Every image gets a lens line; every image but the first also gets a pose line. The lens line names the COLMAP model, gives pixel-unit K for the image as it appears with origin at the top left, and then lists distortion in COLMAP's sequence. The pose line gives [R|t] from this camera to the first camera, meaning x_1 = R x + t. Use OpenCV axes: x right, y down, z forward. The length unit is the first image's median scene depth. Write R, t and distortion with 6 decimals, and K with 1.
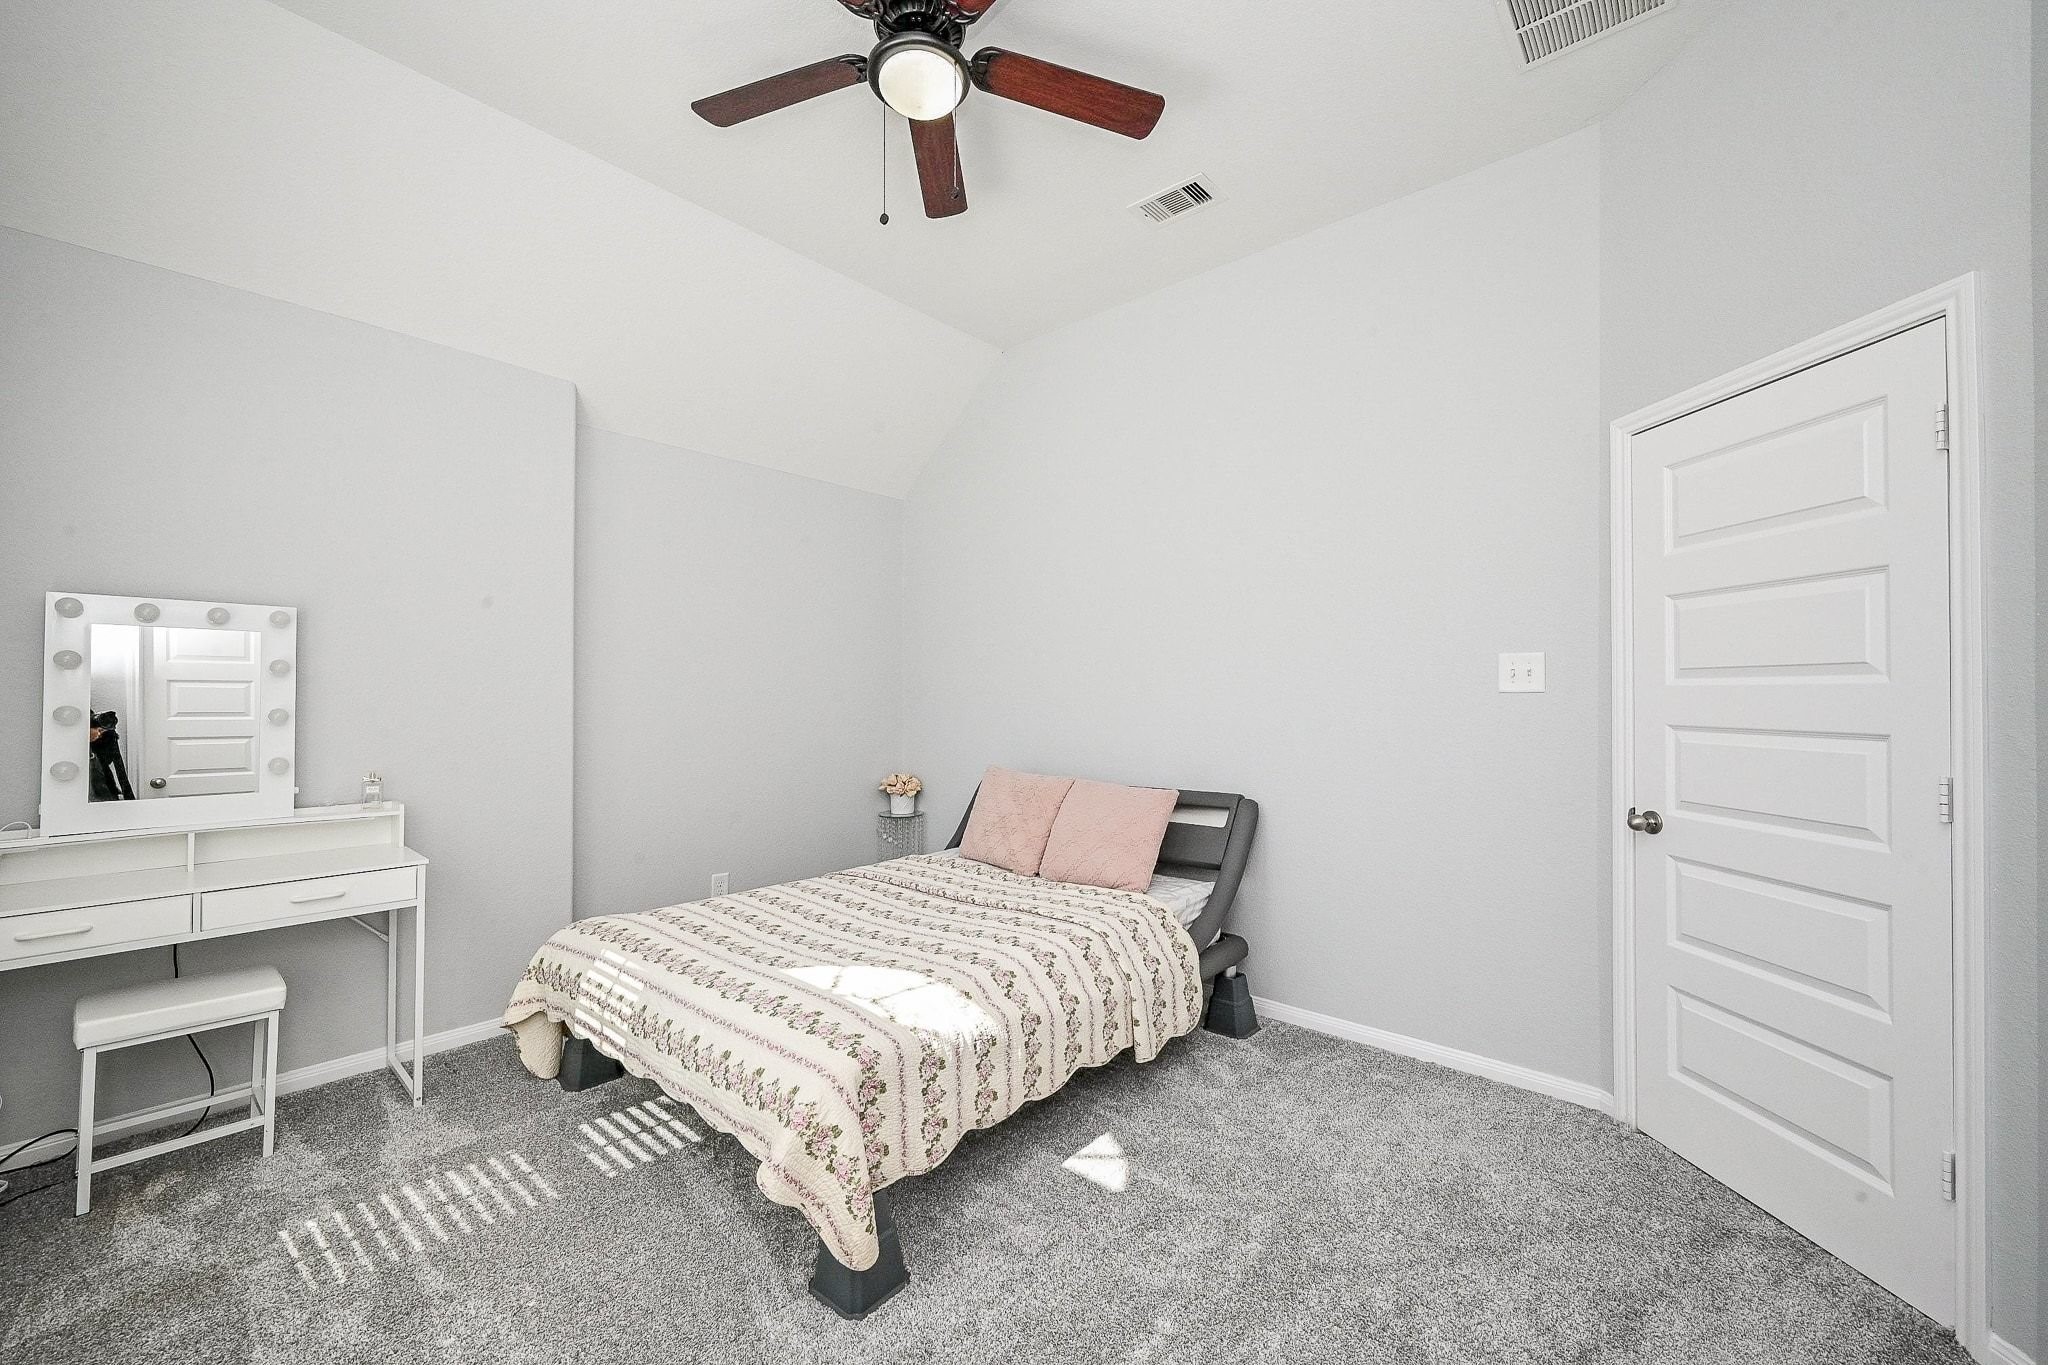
lens RADIAL K [[817.8, 0, 1019.8], [0, 817.8, 687.0], [0, 0, 1]] dist [-0.000946, 0.000482]
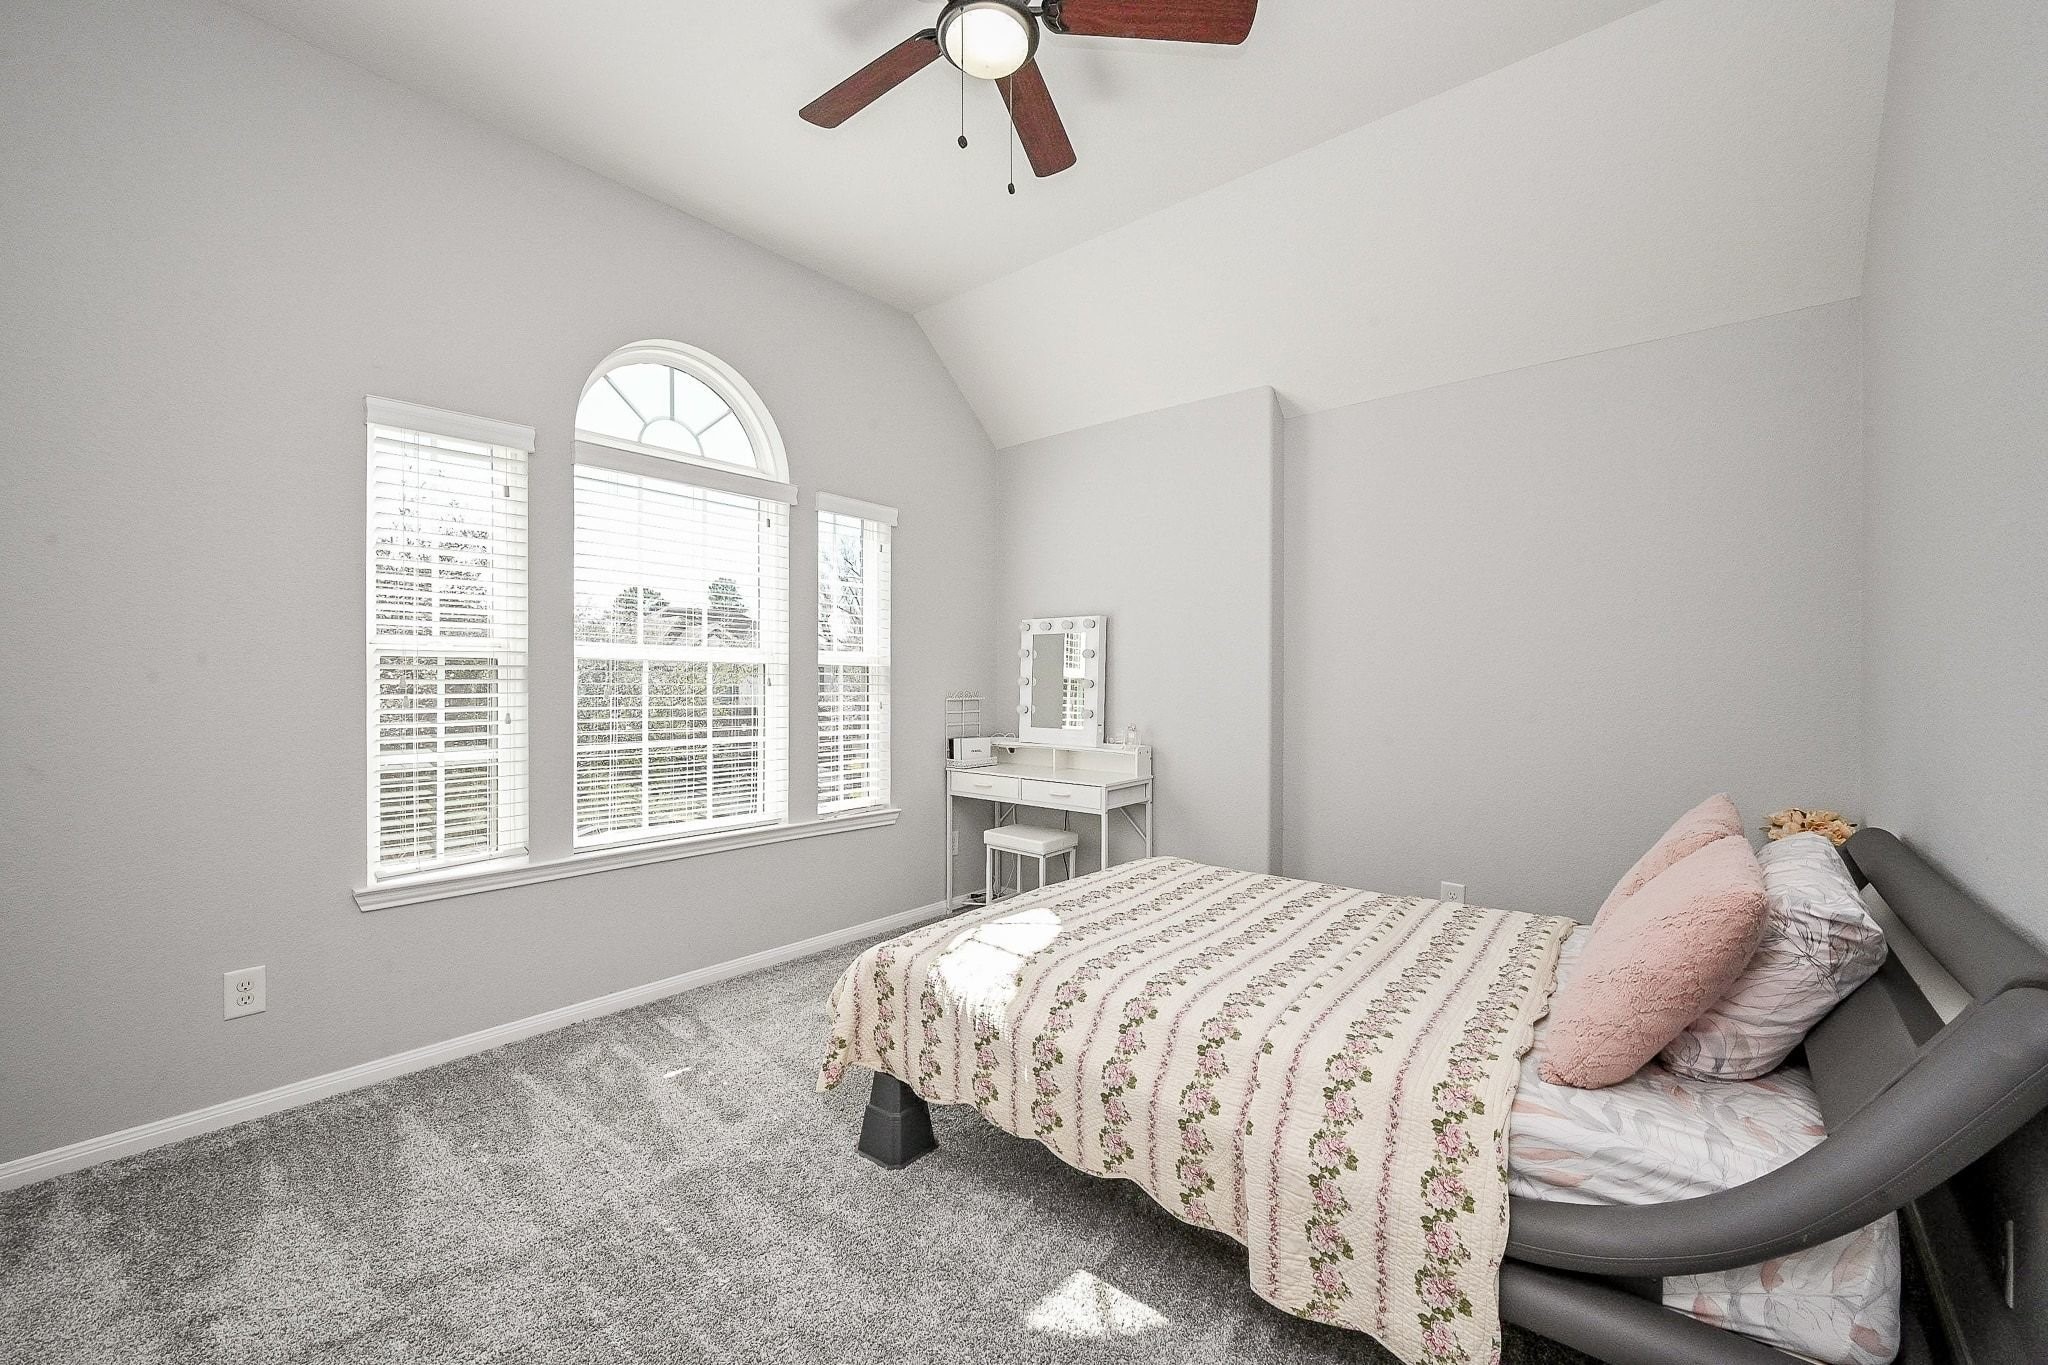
lens RADIAL K [[817.8, 0, 1019.8], [0, 817.8, 687.0], [0, 0, 1]] dist [-0.000946, 0.000482]
pose [[0.014764, 0.000834, -0.999891, 0.810596], [0.002268, 0.999997, 0.000868, 0.042517], [0.999888, -0.002281, 0.014762, 0.935600]]
